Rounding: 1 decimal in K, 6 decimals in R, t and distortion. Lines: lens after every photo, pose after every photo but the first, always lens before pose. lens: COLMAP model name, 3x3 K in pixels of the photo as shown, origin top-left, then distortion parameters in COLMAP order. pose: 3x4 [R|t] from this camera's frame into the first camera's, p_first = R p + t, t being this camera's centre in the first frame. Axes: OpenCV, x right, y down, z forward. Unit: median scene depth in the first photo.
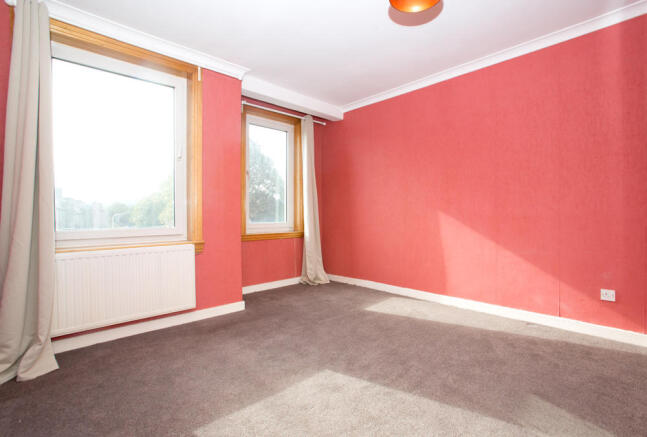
lens RADIAL K [[296.7, 0, 335.0], [0, 296.7, 219.1], [0, 0, 1]] dist [-0.059238, 0.000050]
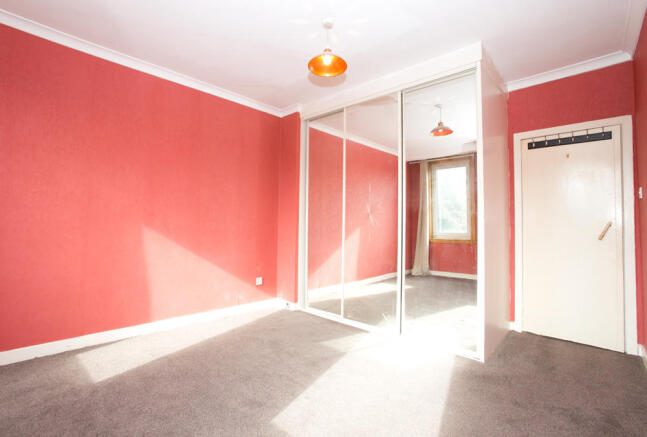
lens RADIAL K [[296.7, 0, 335.0], [0, 296.7, 219.1], [0, 0, 1]] dist [-0.059238, 0.000050]
pose [[-0.046691, 0.027651, 0.998527, -0.591720], [0.015466, 0.999517, -0.026955, -0.013301], [-0.998790, 0.014184, -0.047096, 0.597615]]
